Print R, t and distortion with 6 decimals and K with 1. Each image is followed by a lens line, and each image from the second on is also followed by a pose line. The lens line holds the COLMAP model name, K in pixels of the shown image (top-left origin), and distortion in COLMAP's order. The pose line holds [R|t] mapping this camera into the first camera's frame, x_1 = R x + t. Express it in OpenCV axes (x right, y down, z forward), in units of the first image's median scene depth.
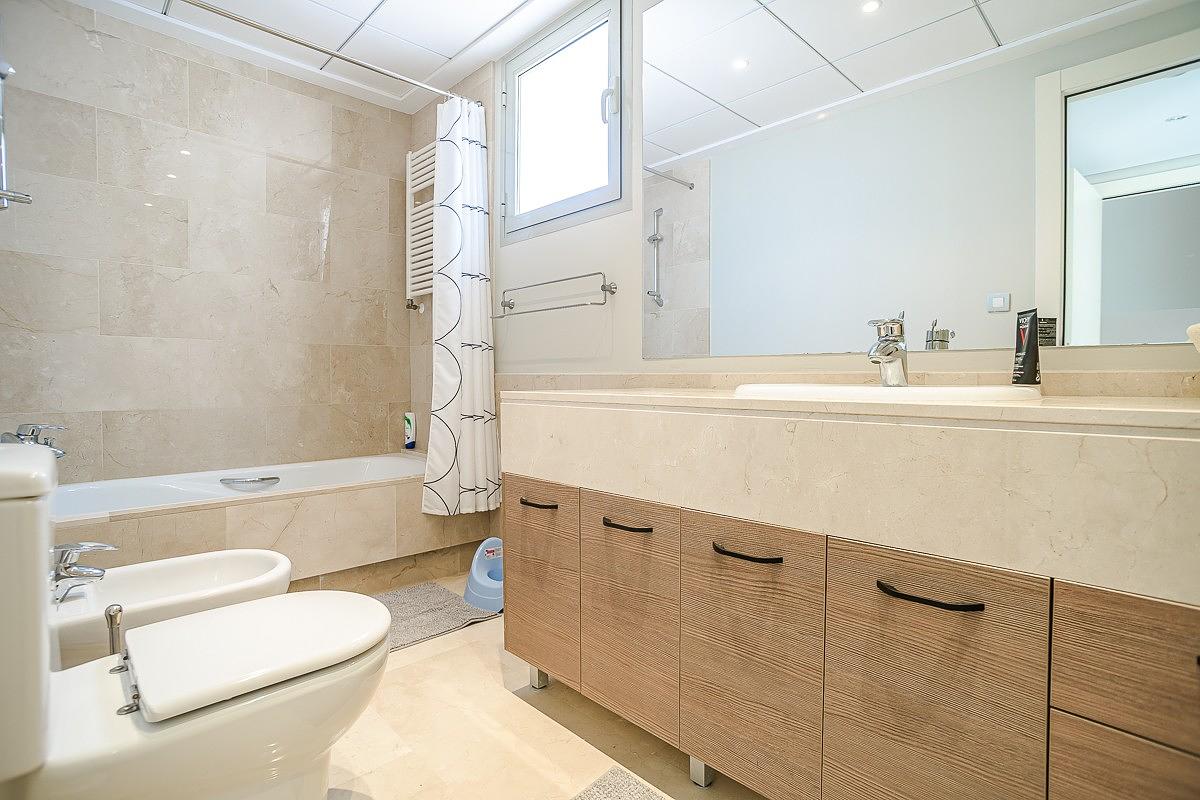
lens RADIAL K [[587.9, 0, 596.6], [0, 587.9, 402.7], [0, 0, 1]] dist [-0.056212, 0.024367]
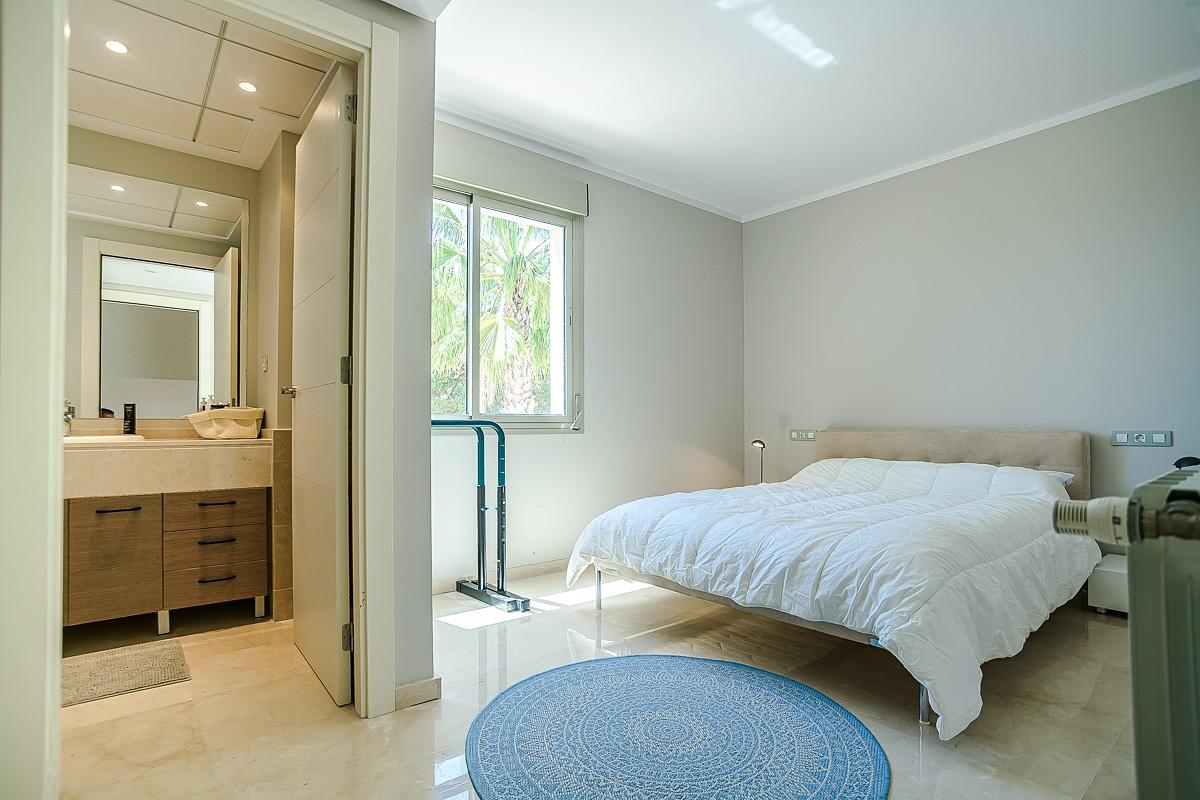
lens RADIAL K [[587.9, 0, 596.6], [0, 587.9, 402.7], [0, 0, 1]] dist [-0.056212, 0.024367]
pose [[0.079945, 0.024298, 0.996503, -2.047726], [0.040091, 0.998816, -0.027570, -0.023469], [-0.995993, 0.042155, 0.078876, -1.582553]]
